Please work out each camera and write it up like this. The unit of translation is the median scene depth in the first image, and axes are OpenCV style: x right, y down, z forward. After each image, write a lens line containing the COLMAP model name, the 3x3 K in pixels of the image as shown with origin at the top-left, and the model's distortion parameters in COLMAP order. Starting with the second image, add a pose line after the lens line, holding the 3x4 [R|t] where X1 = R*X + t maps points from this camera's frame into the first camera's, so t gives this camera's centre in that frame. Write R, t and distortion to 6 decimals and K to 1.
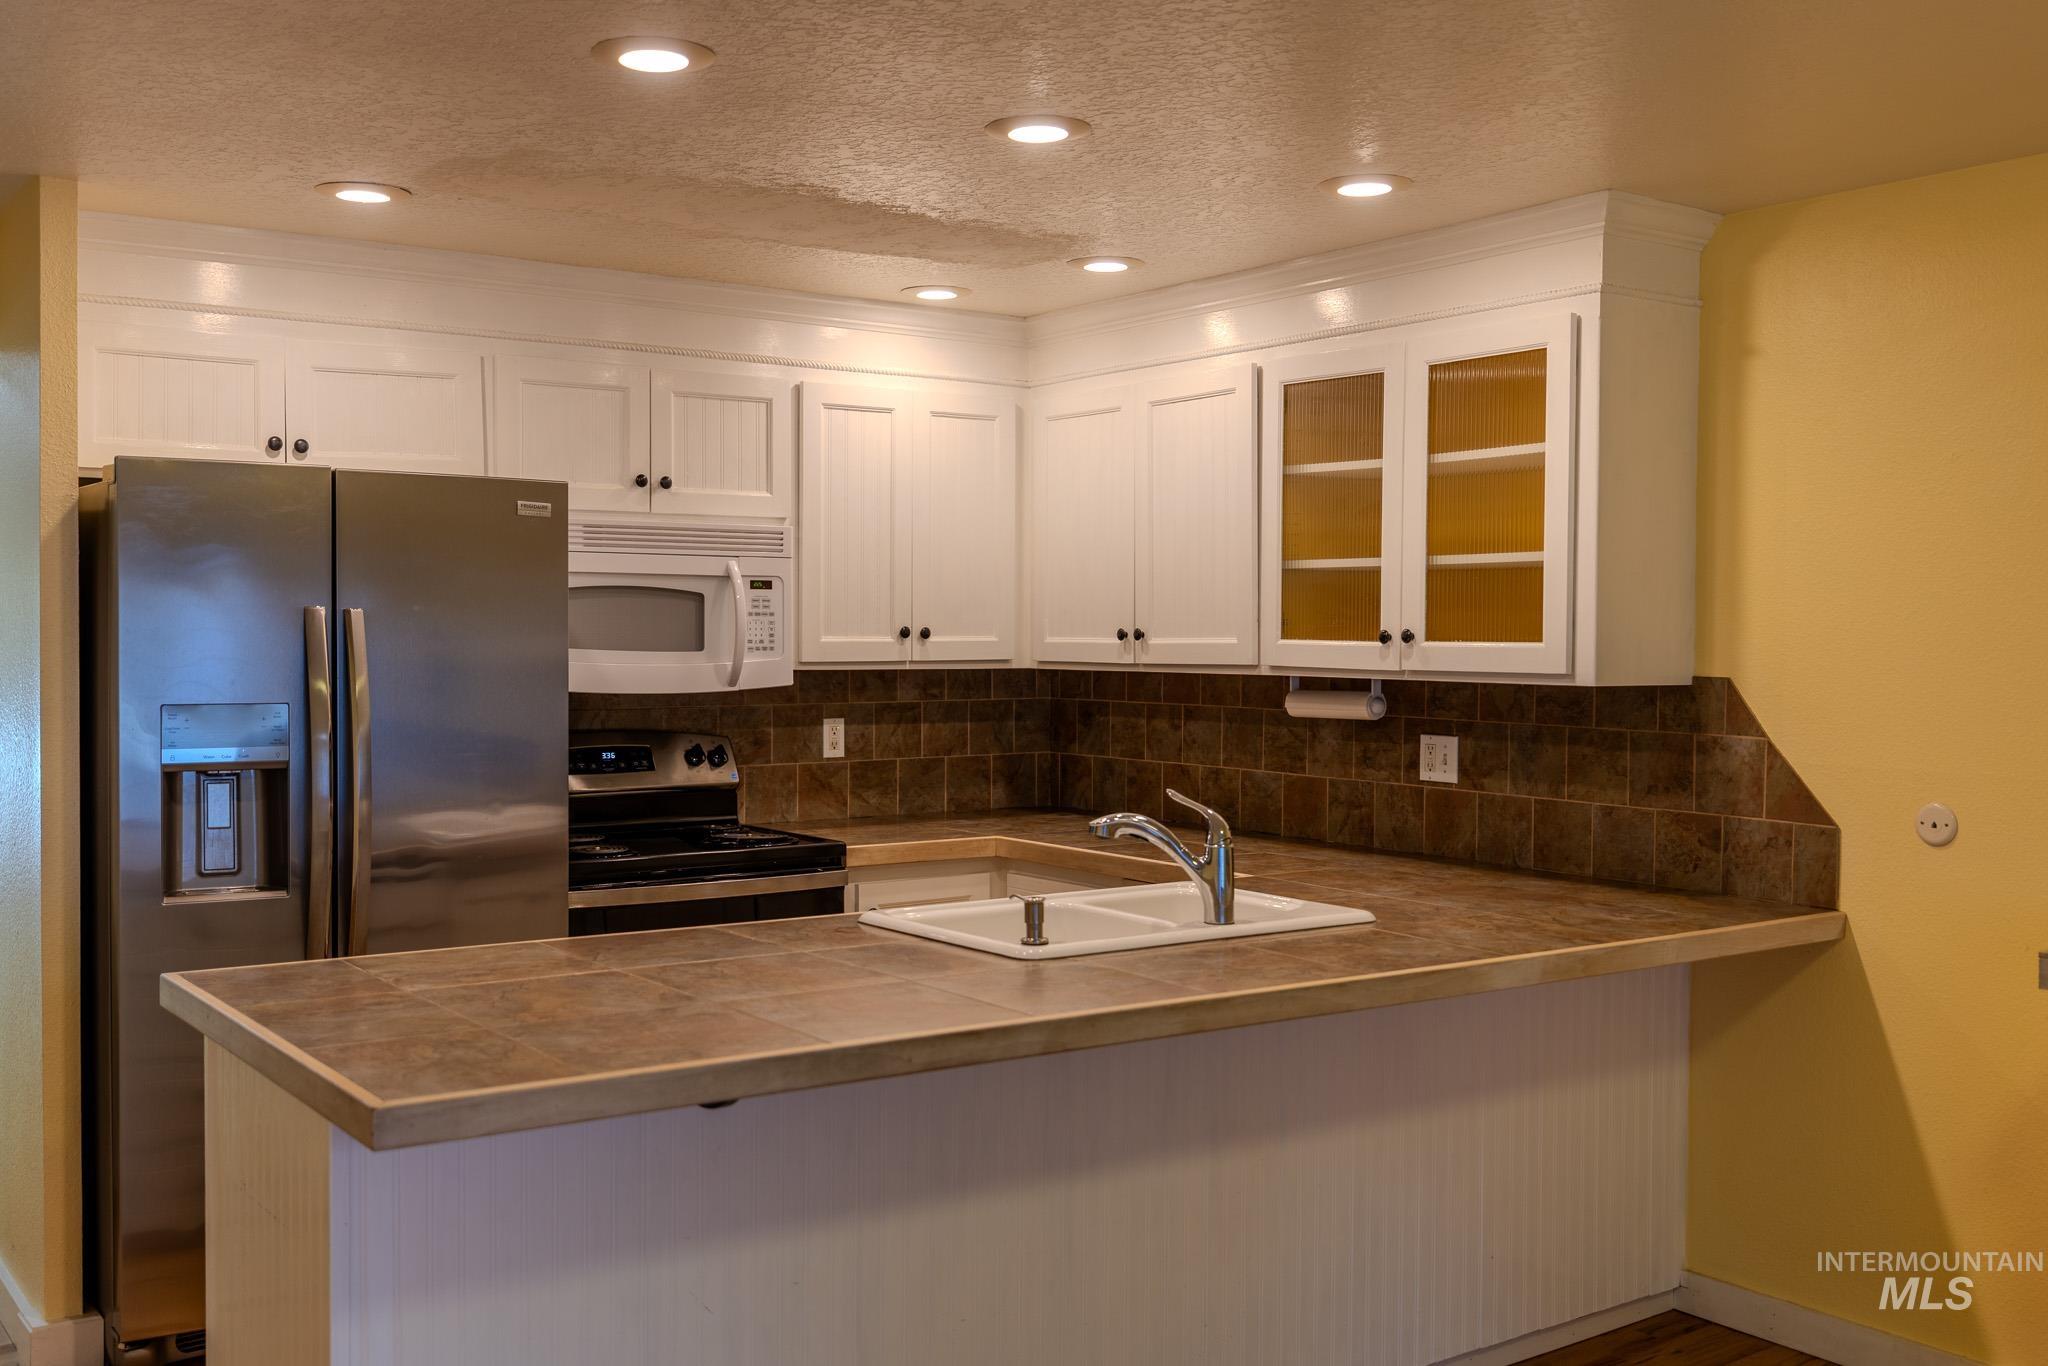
lens RADIAL K [[1995.9, 0, 1012.0], [0, 1995.9, 676.7], [0, 0, 1]] dist [0.027642, 0.000000]
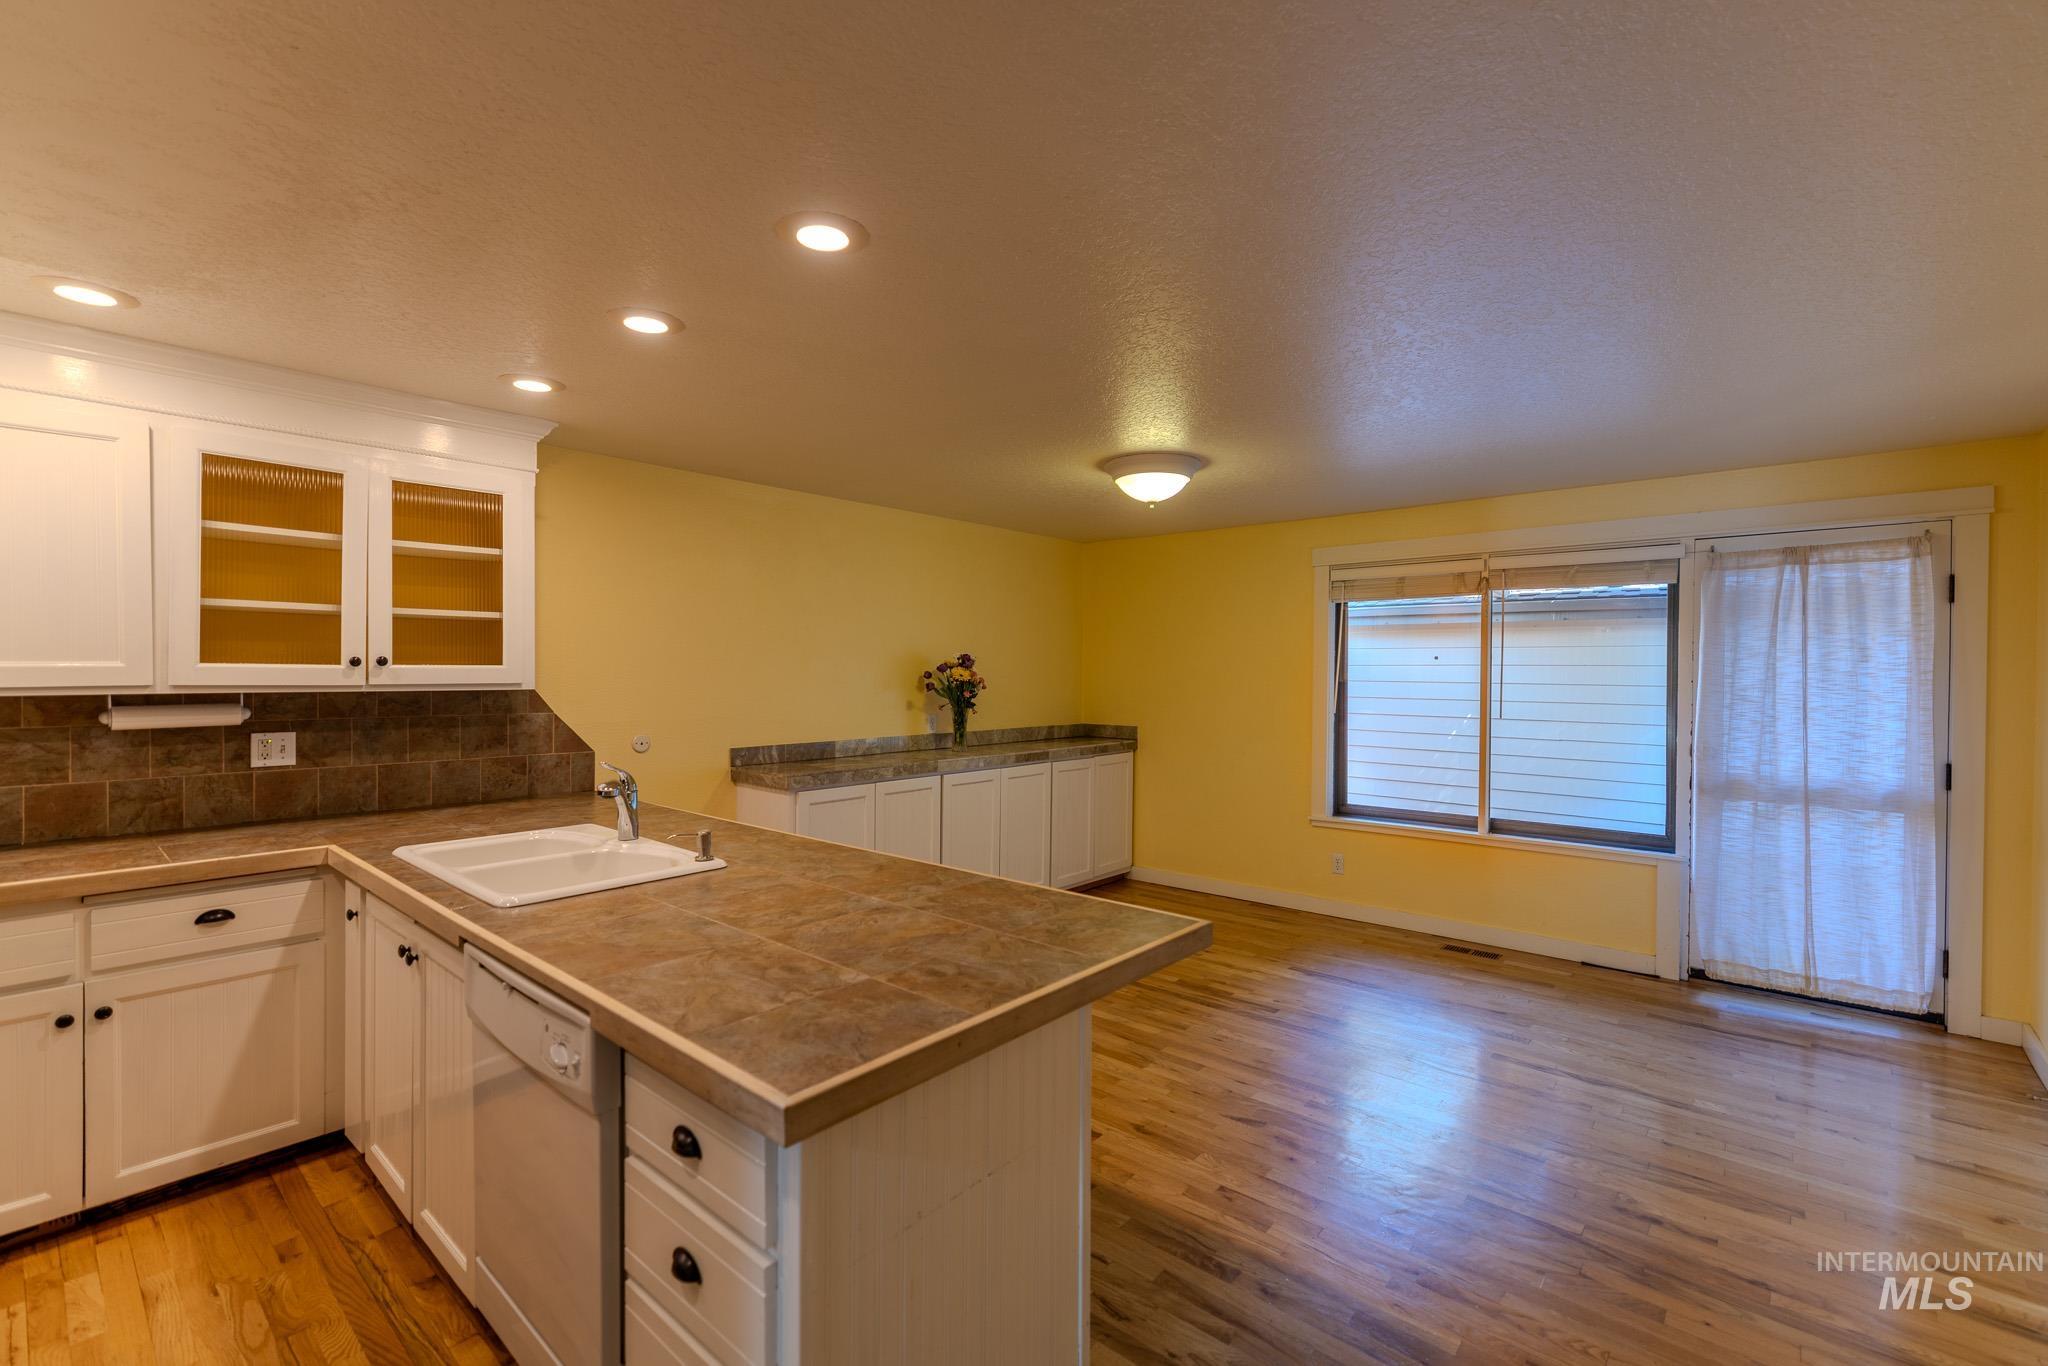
lens RADIAL K [[882.2, 0, 1022.1], [0, 882.2, 680.1], [0, 0, 1]] dist [0.001960, -0.000074]
pose [[-0.235300, -0.021701, 0.971680, -0.552260], [0.013525, 0.999581, 0.025599, -0.017104], [-0.971829, 0.019166, -0.234908, 0.706137]]
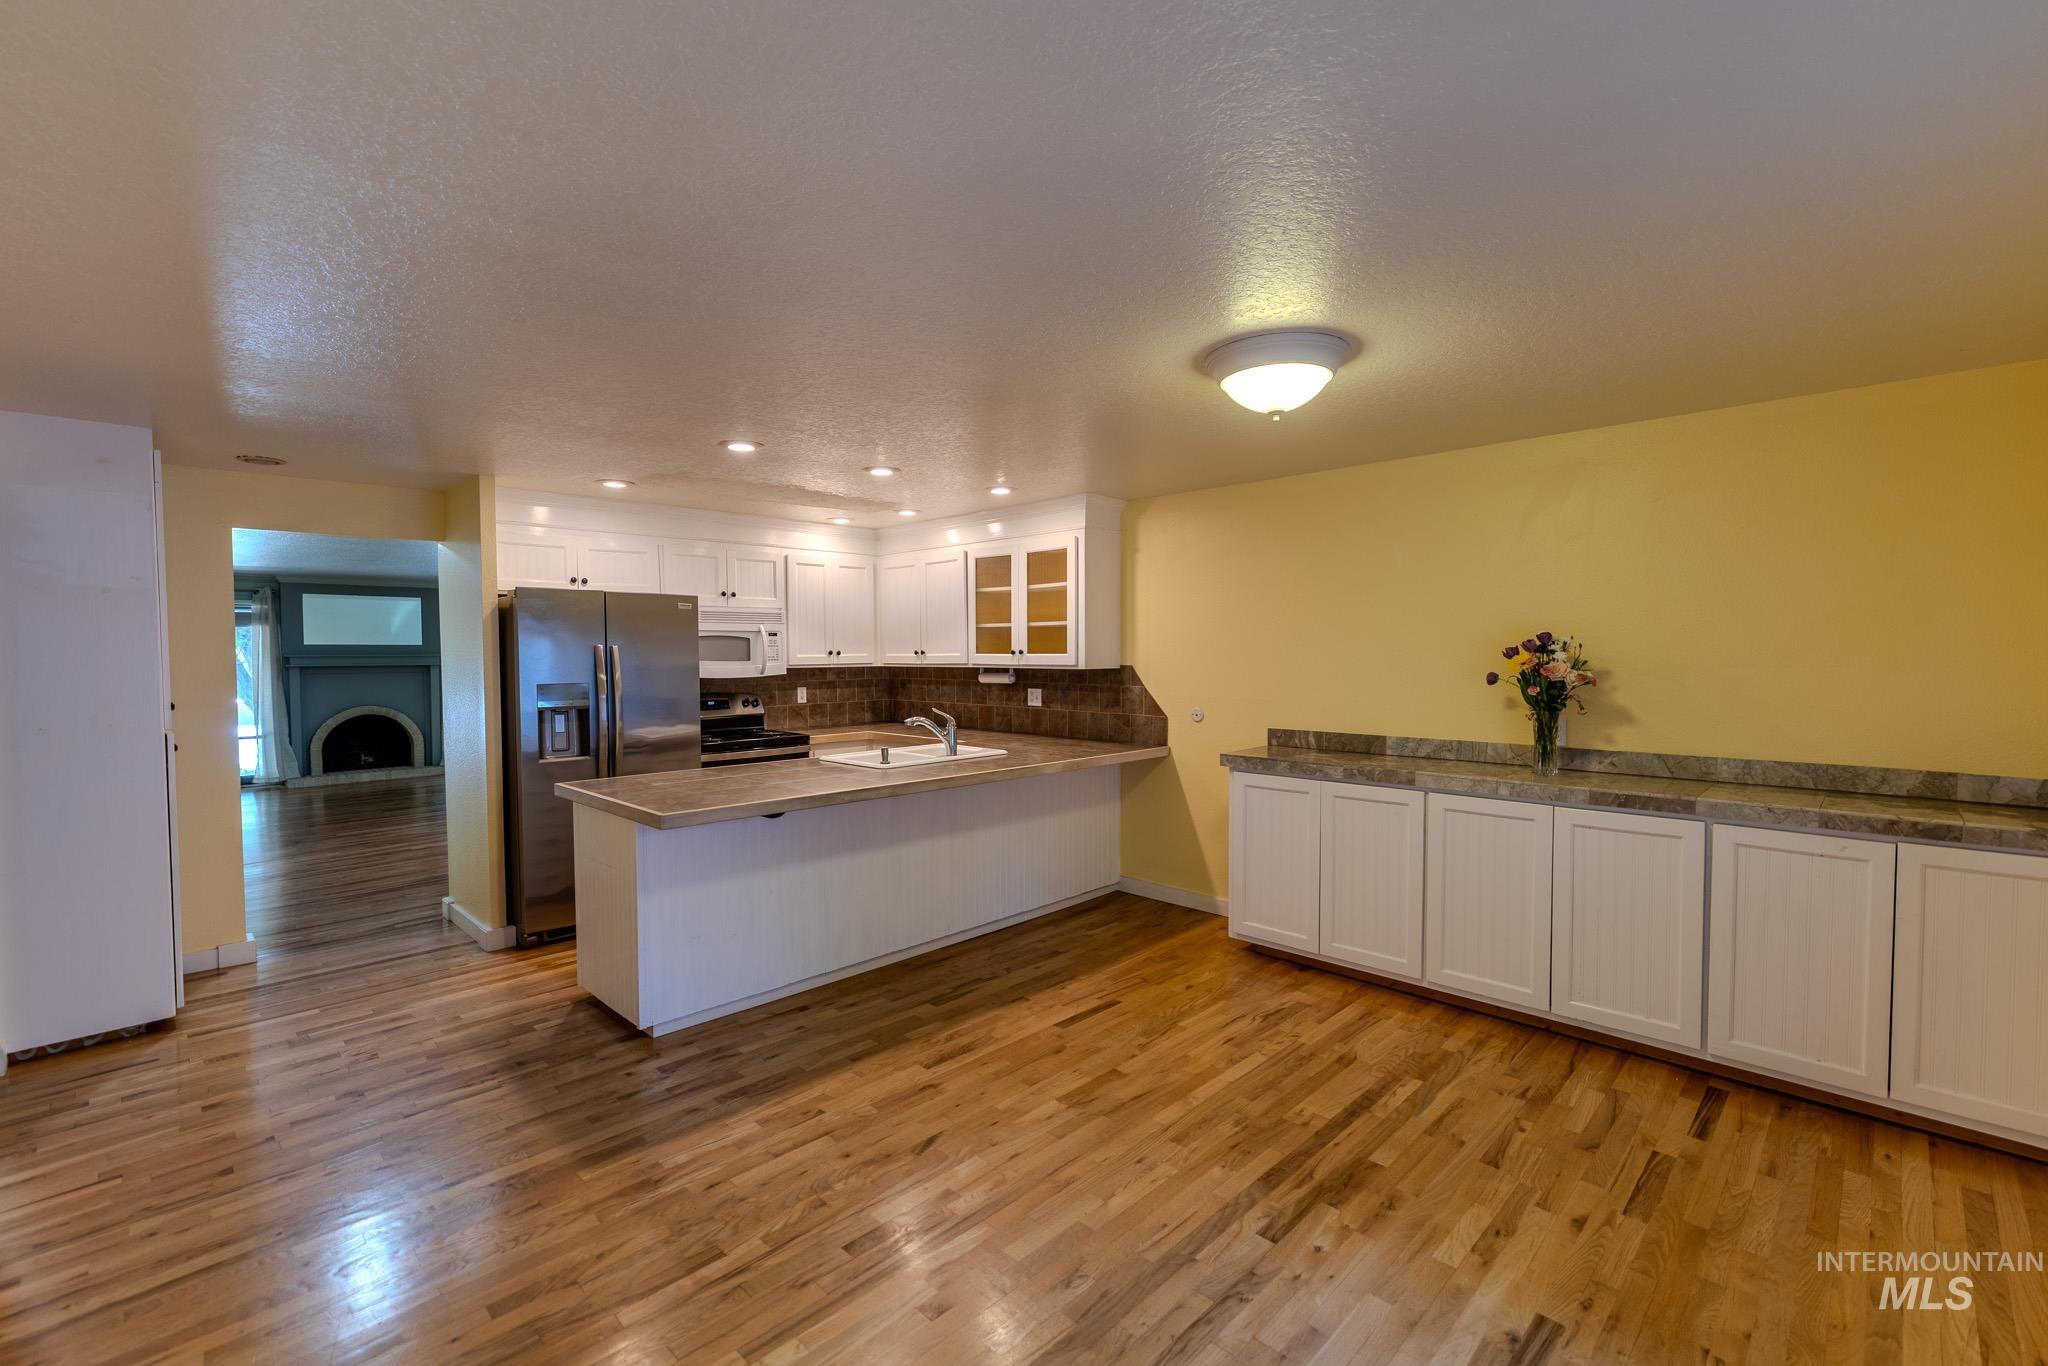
lens RADIAL K [[882.2, 0, 1025.2], [0, 882.2, 681.7], [0, 0, 1]] dist [0.001960, -0.000074]
pose [[0.984819, -0.016933, 0.172756, -0.005455], [0.014798, 0.999797, 0.013641, 0.004010], [-0.172952, -0.010878, 0.984870, -0.191228]]
